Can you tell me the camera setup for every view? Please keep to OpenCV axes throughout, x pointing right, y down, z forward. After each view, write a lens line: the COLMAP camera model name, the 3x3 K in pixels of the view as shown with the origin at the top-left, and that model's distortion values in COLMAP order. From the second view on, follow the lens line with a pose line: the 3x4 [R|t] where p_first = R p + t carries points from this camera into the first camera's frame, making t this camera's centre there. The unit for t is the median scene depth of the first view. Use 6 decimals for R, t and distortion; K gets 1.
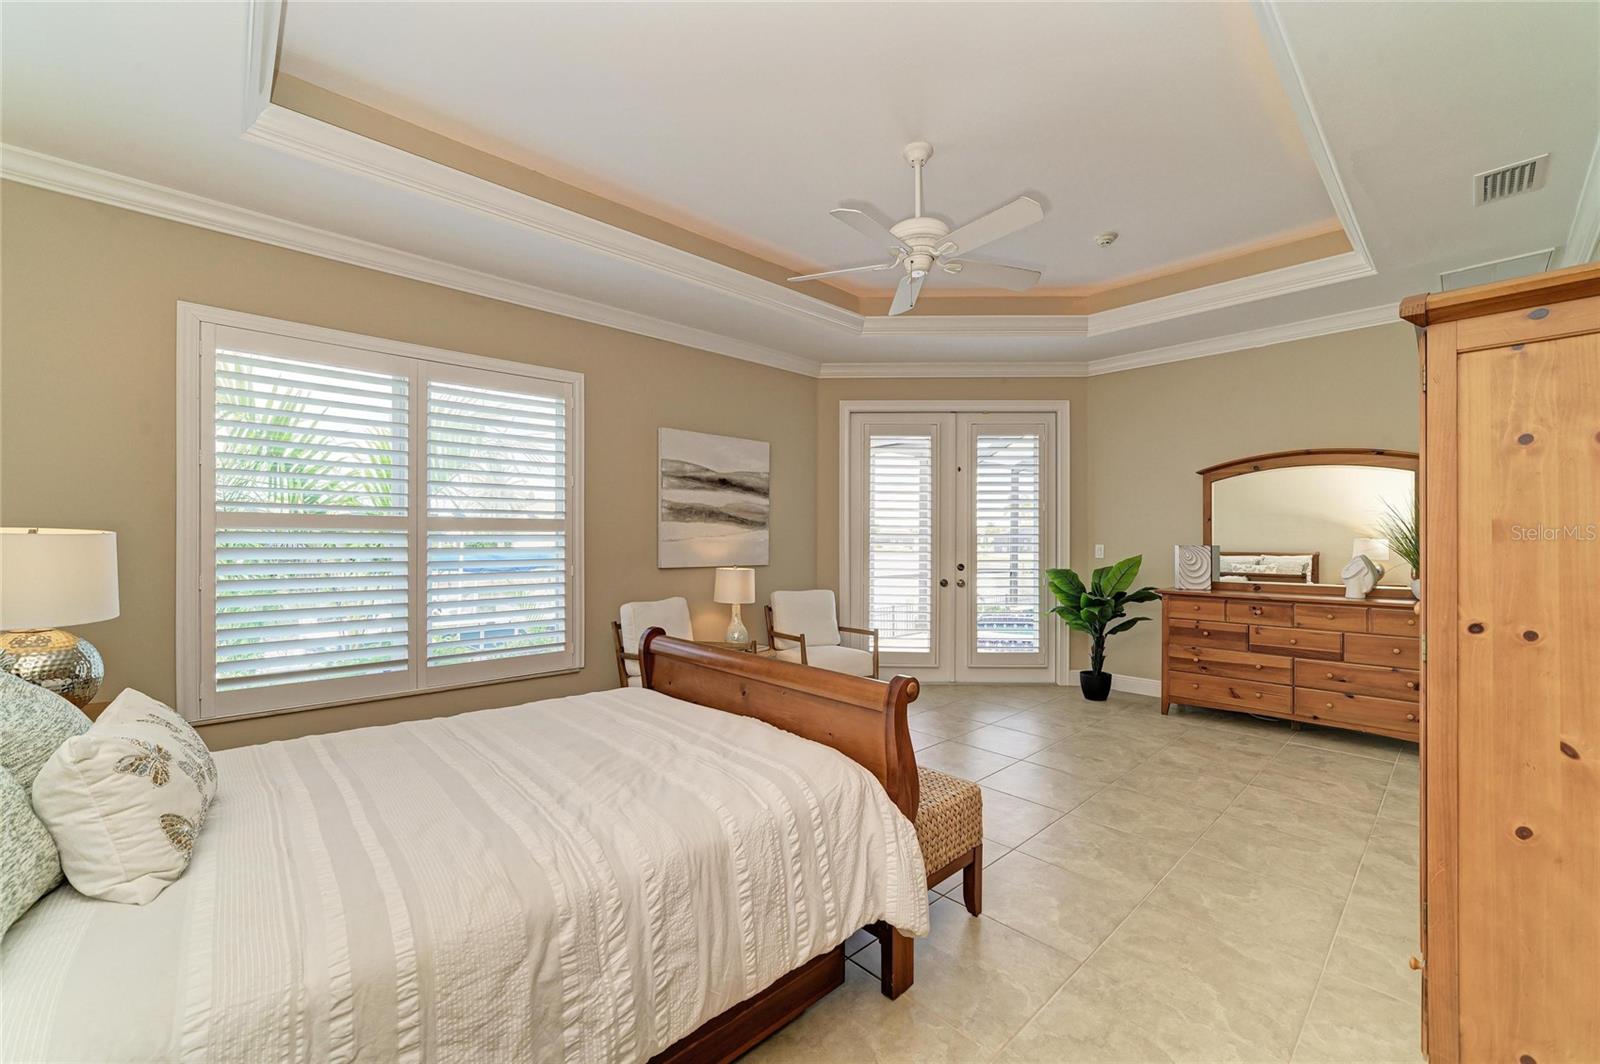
lens RADIAL K [[619.1, 0, 799.1], [0, 619.1, 537.6], [0, 0, 1]] dist [-0.009502, 0.002668]
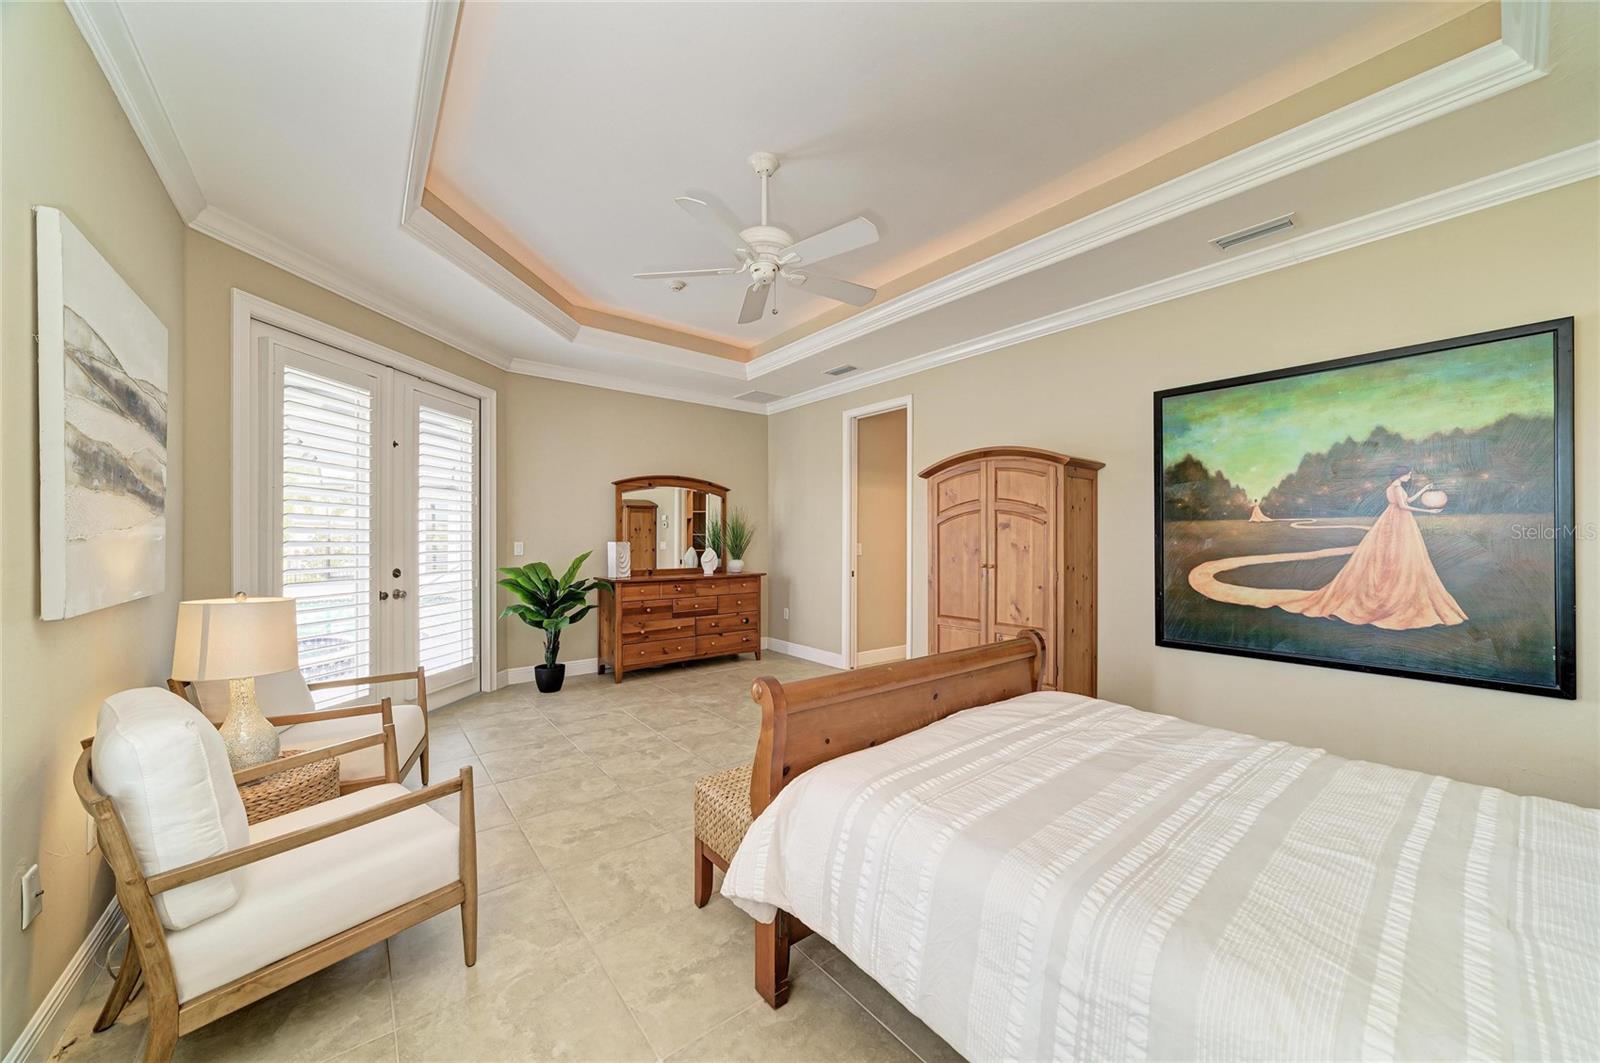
lens RADIAL K [[580.9, 0, 796.9], [0, 580.9, 533.5], [0, 0, 1]] dist [-0.003507, -0.000067]
pose [[0.099082, 0.006846, 0.995056, -0.486976], [-0.006040, 0.999962, -0.006279, 0.001037], [-0.995061, -0.005388, 0.099120, 0.534863]]
